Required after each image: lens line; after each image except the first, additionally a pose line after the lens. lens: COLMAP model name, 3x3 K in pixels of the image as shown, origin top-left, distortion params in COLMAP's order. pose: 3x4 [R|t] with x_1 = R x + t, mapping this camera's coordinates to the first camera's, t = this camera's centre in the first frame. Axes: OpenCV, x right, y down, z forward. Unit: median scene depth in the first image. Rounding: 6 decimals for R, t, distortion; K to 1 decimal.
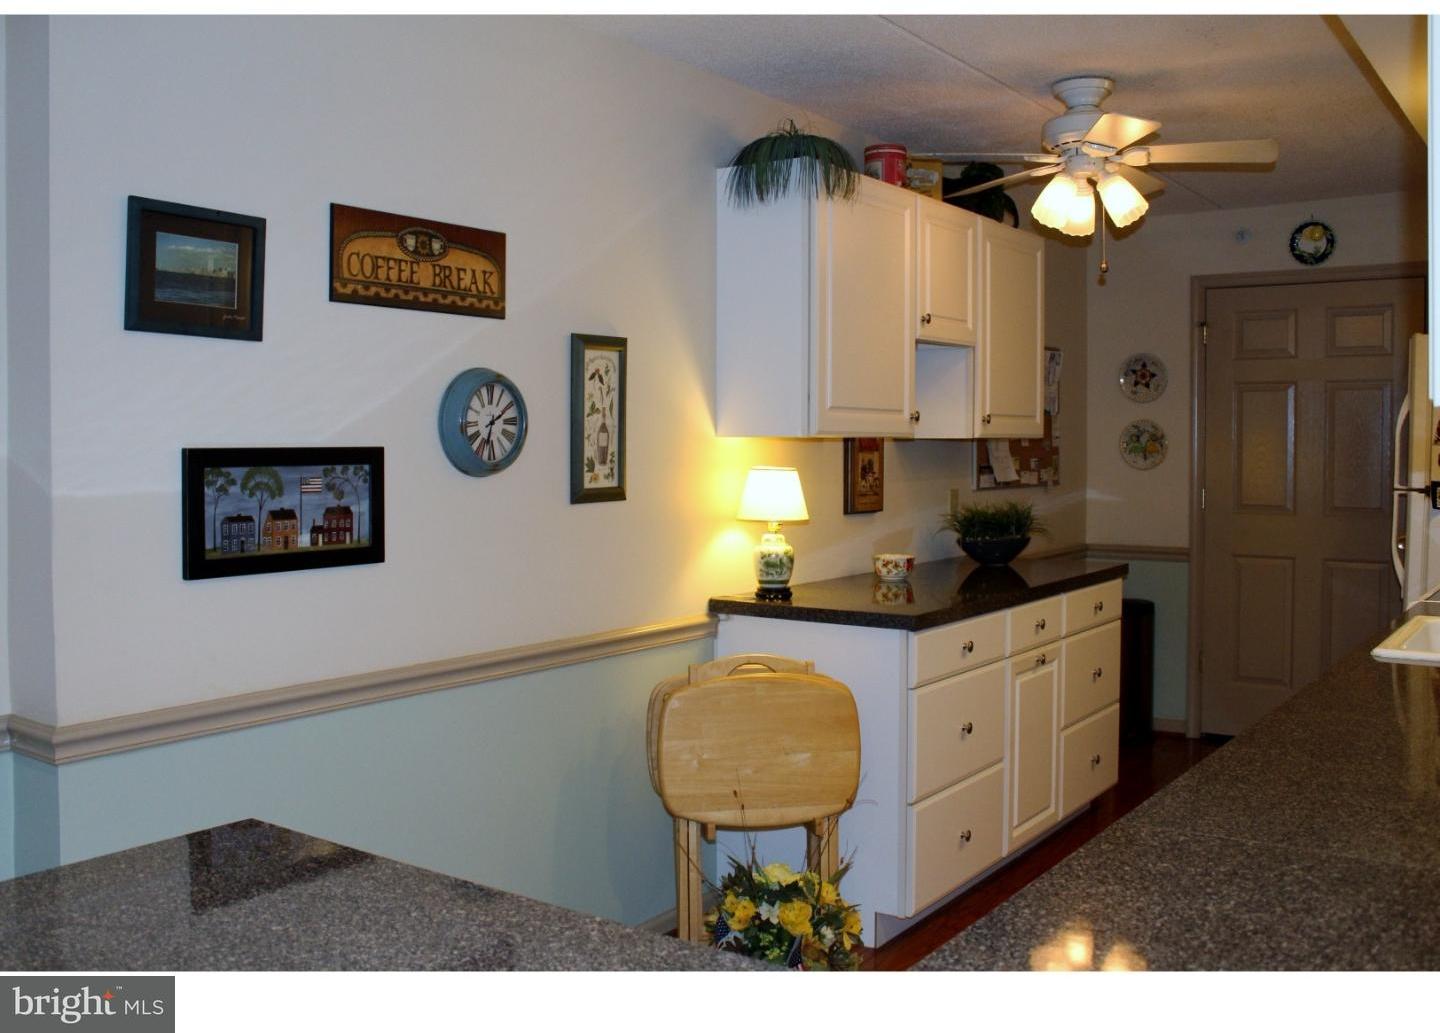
lens RADIAL K [[1353.2, 0, 716.6], [0, 1353.2, 481.9], [0, 0, 1]] dist [-0.097568, 0.003877]
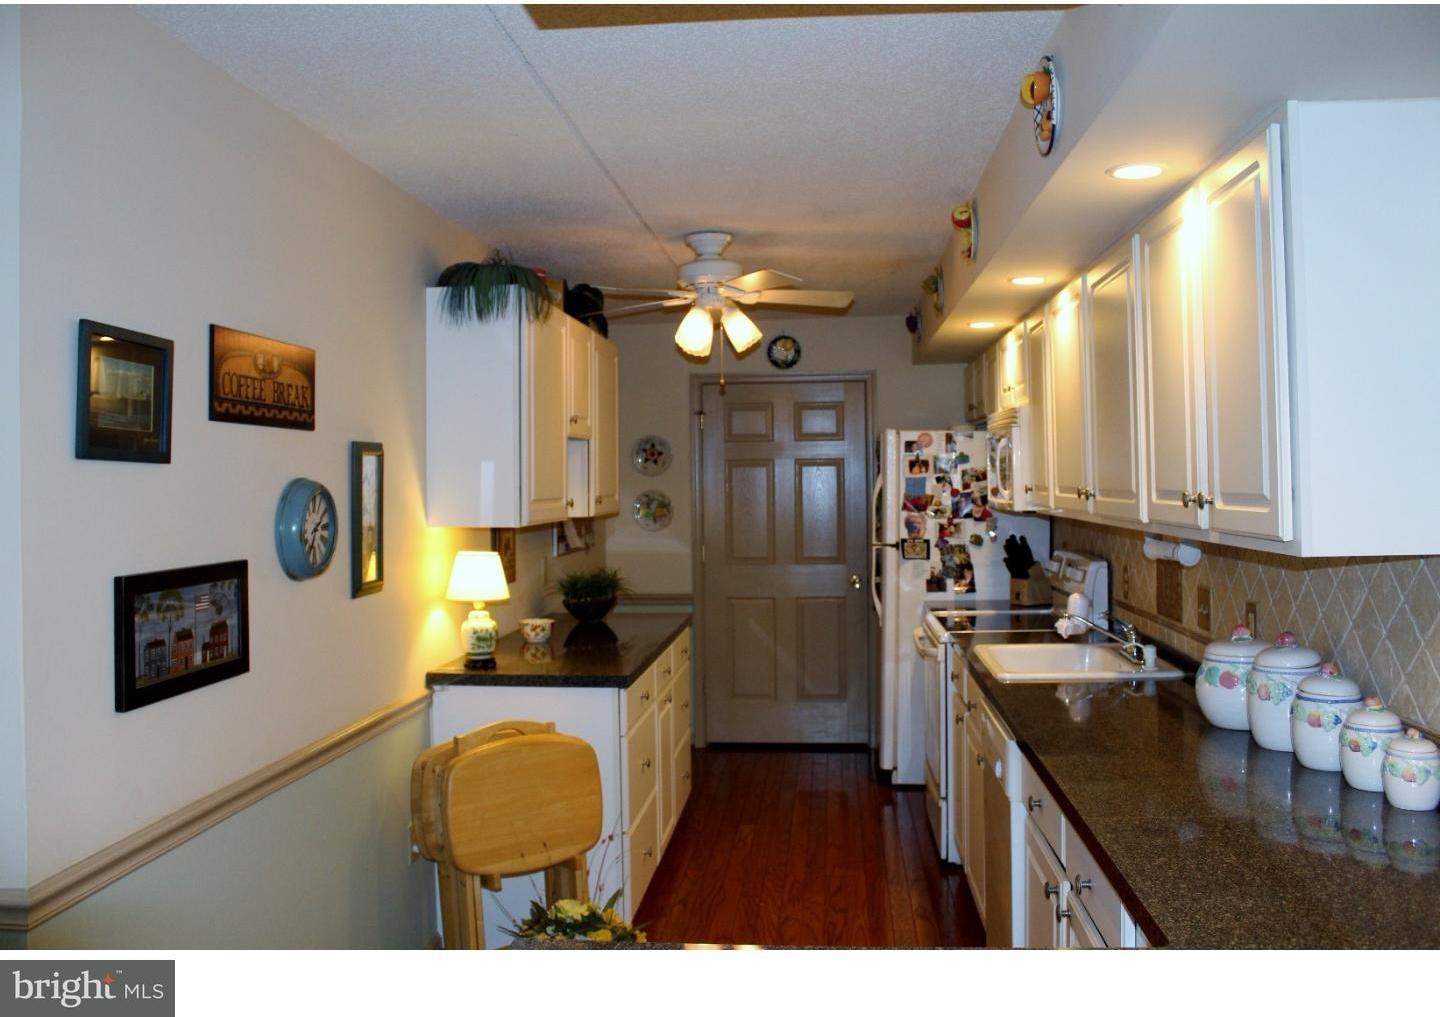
lens RADIAL K [[1214.6, 0, 726.3], [0, 1214.6, 470.8], [0, 0, 1]] dist [-0.139963, 0.134429]
pose [[0.864544, -0.005286, 0.502529, -0.351284], [0.025784, 0.999094, -0.033849, -0.048694], [-0.501894, 0.042222, 0.863898, 0.021226]]
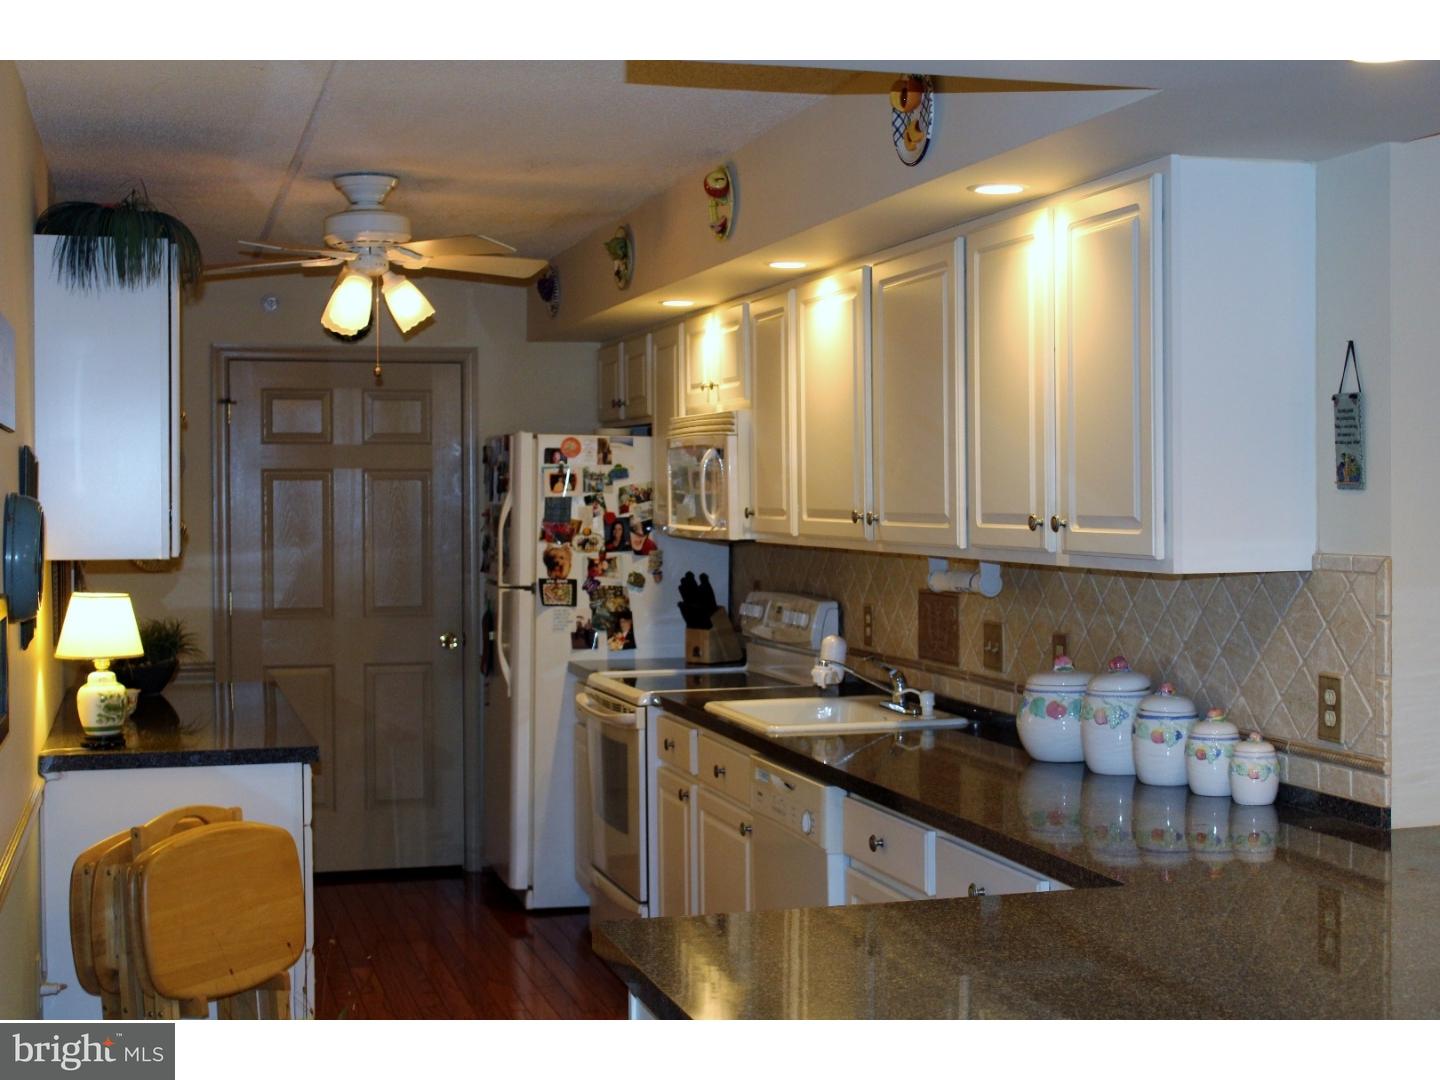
lens RADIAL K [[2018.8, 0, 720.0], [0, 2018.8, 540.0], [0, 0, 1]] dist [-0.009204, 0.057377]
pose [[0.628638, -0.019303, 0.777459, -0.856586], [0.026570, 0.999641, 0.003335, -0.047146], [-0.777244, 0.018561, 0.628925, -0.123560]]
